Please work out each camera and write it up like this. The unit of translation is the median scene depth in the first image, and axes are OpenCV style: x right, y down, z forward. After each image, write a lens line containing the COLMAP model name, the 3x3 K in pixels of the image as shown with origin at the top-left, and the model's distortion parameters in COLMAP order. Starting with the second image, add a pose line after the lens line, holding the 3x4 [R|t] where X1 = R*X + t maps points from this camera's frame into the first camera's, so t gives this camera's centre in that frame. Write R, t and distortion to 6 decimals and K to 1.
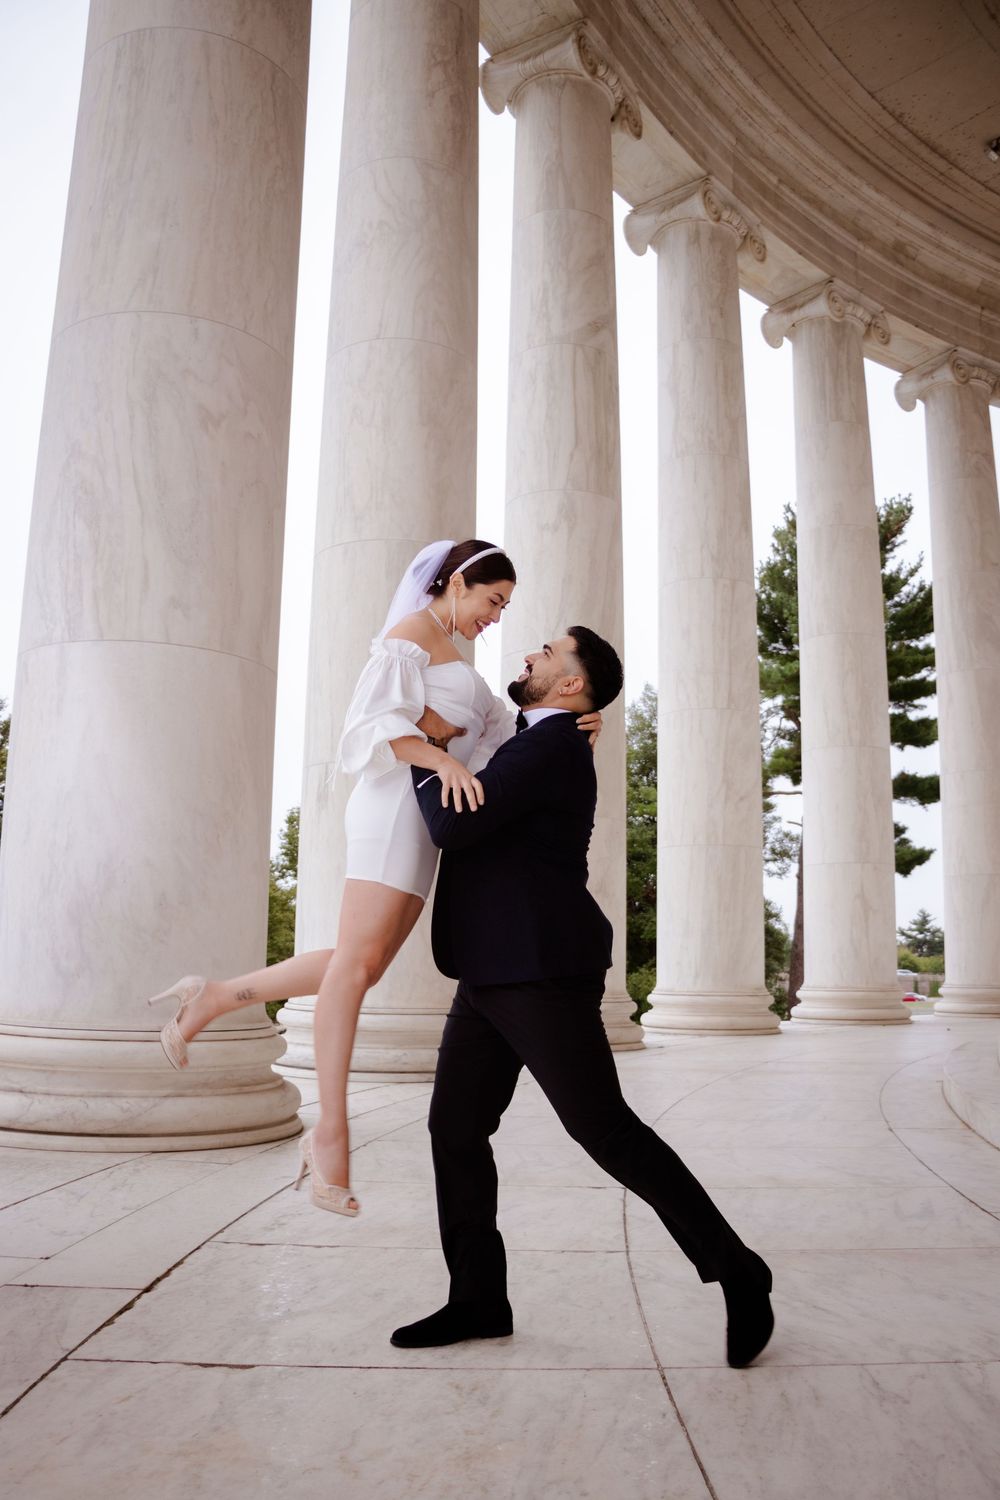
lens RADIAL K [[1236.3, 0, 490.5], [0, 1236.3, 753.6], [0, 0, 1]] dist [-0.175621, 0.155590]
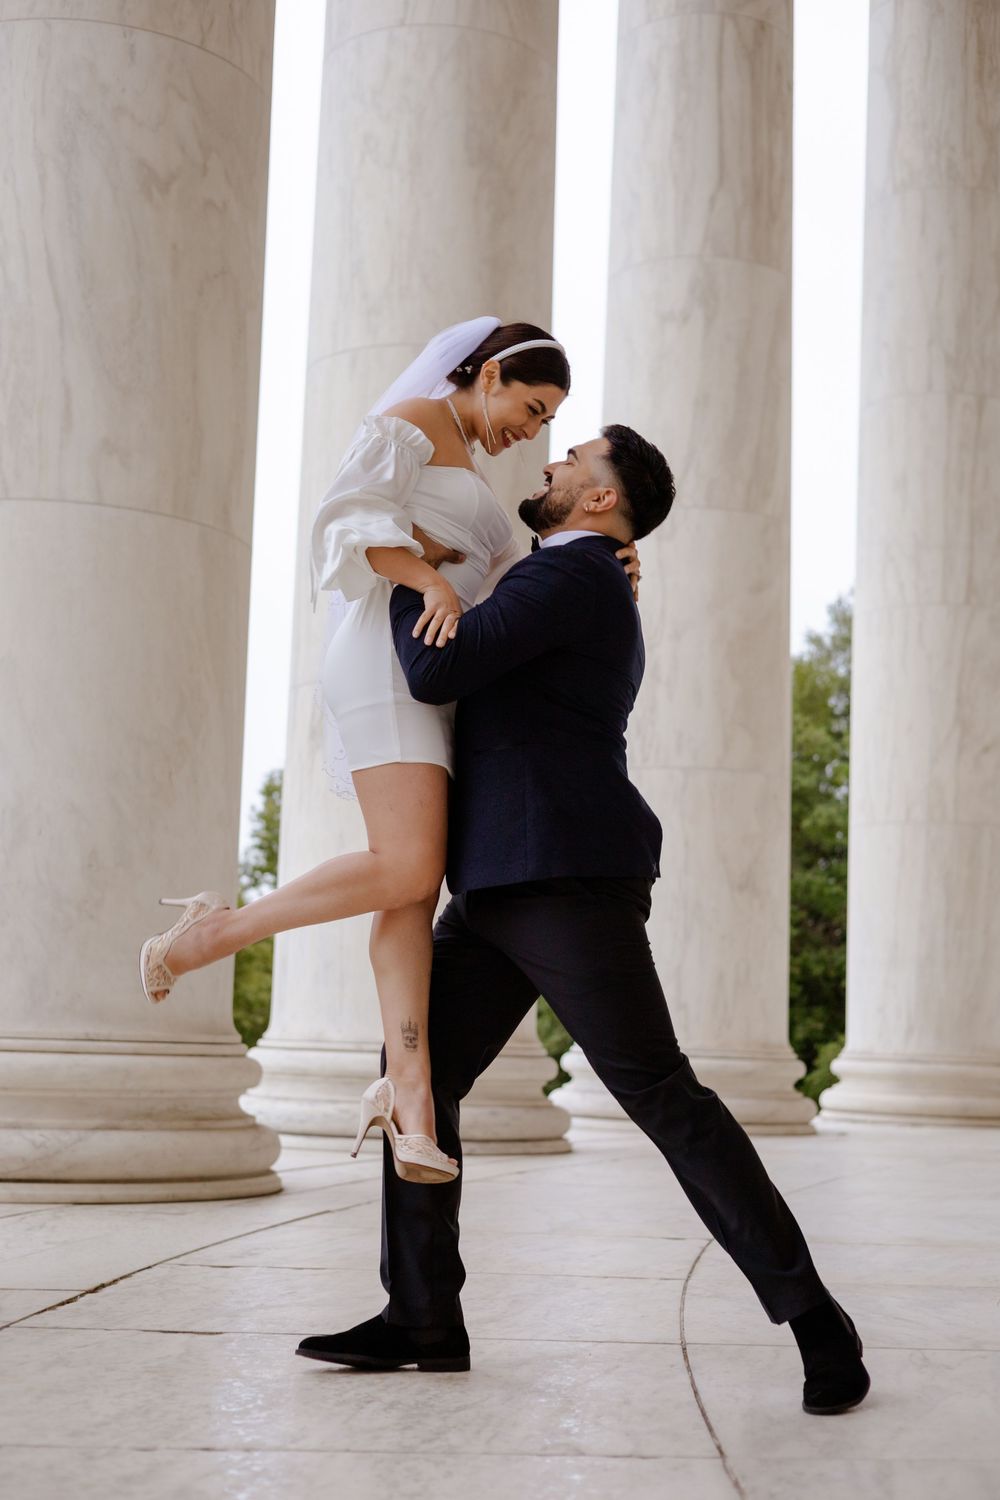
lens RADIAL K [[2123.2, 0, 500.0], [0, 2123.2, 750.0], [0, 0, 1]] dist [0.010984, 0.077246]
pose [[0.998584, 0.008823, -0.052459, 0.035512], [-0.007193, 0.999488, 0.031186, 0.013058], [0.052708, -0.030765, 0.998136, -0.228349]]
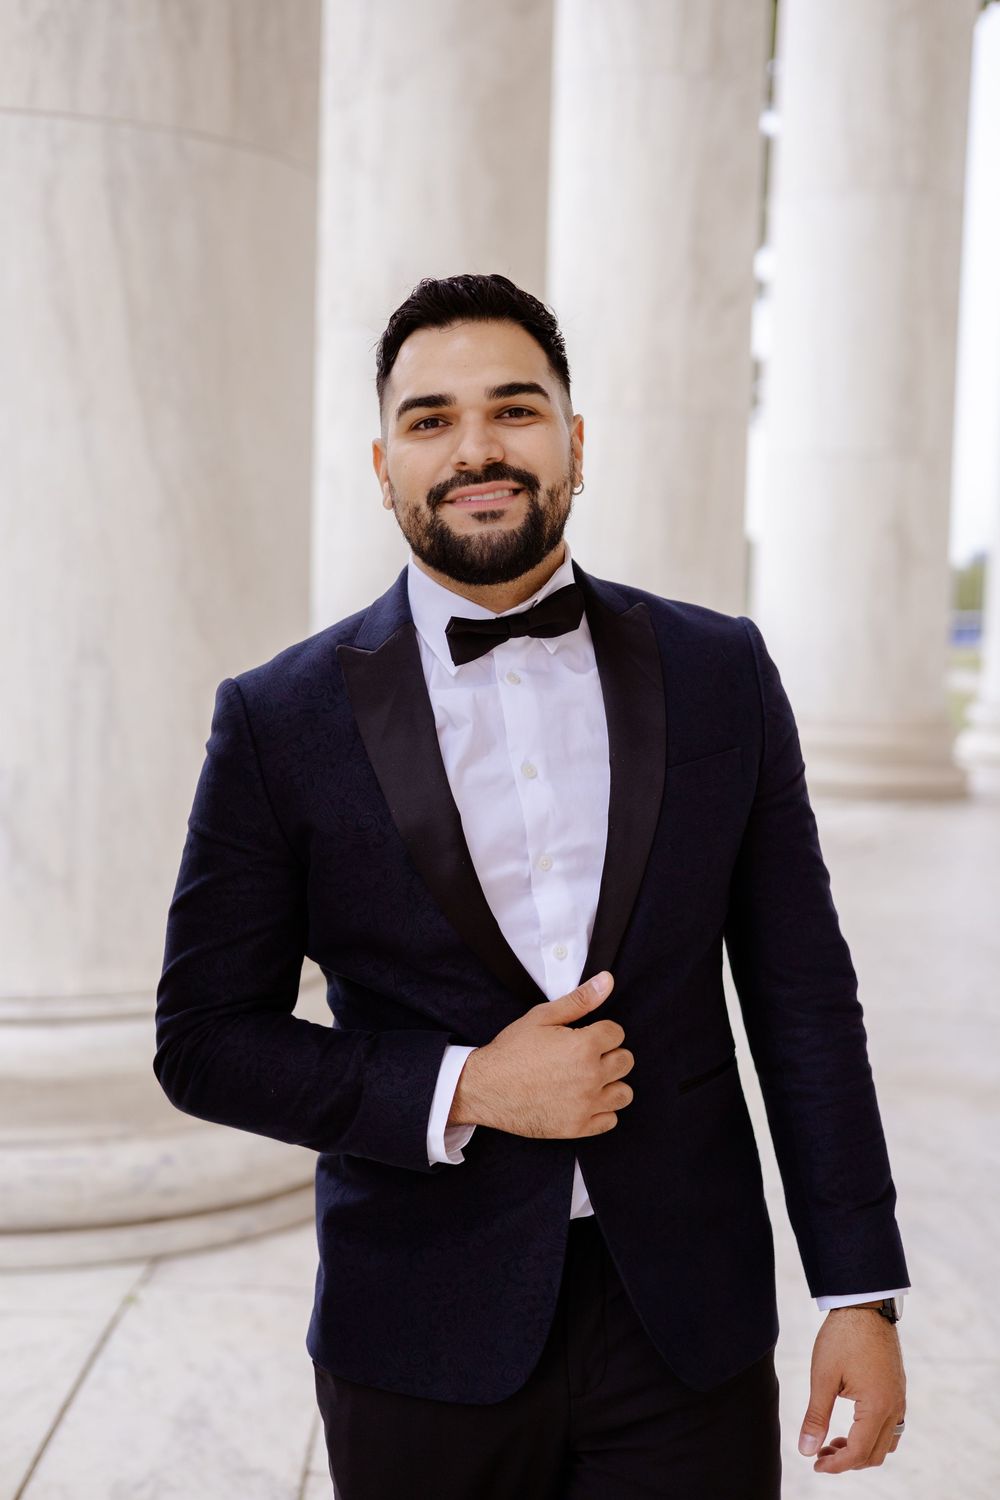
lens RADIAL K [[2123.2, 0, 500.0], [0, 2123.2, 750.0], [0, 0, 1]] dist [0.010984, 0.077246]
pose [[0.959278, -0.011338, 0.282236, -0.192920], [-0.060100, 0.968122, 0.243163, 0.032394], [-0.275996, -0.250223, 0.928016, 0.755180]]
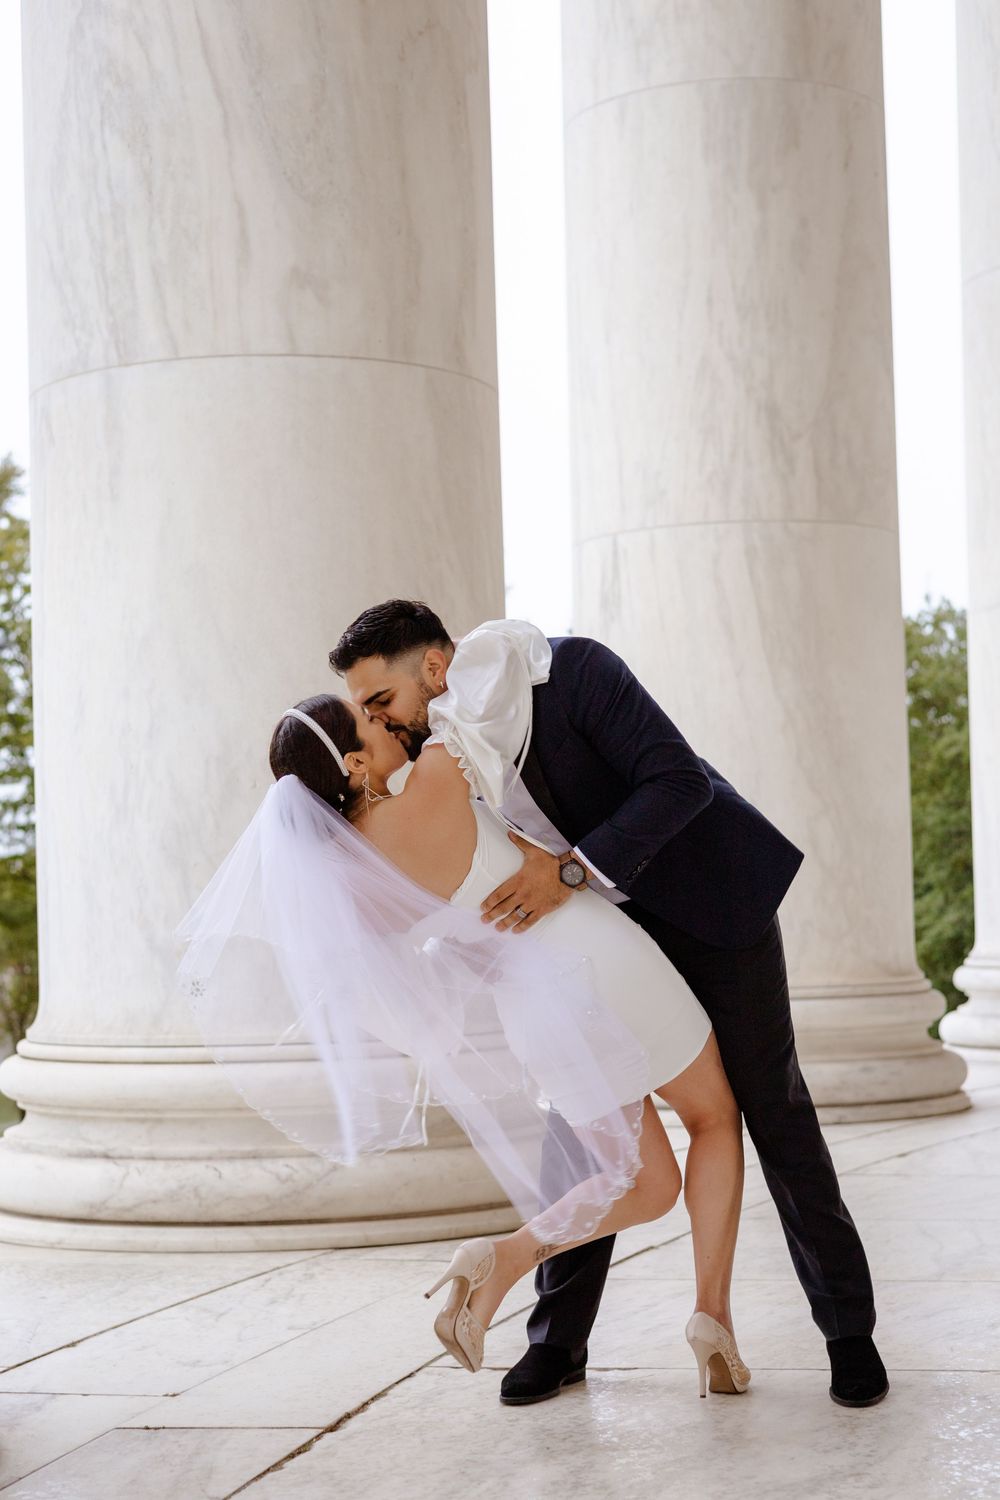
lens RADIAL K [[2580.1, 0, 500.4], [0, 2580.1, 840.7], [0, 0, 1]] dist [0.012024, 0.110340]
pose [[0.979173, -0.047692, -0.197347, 0.045995], [0.075157, 0.988113, 0.134109, -0.021546], [0.188606, -0.146147, 0.971117, -0.146330]]
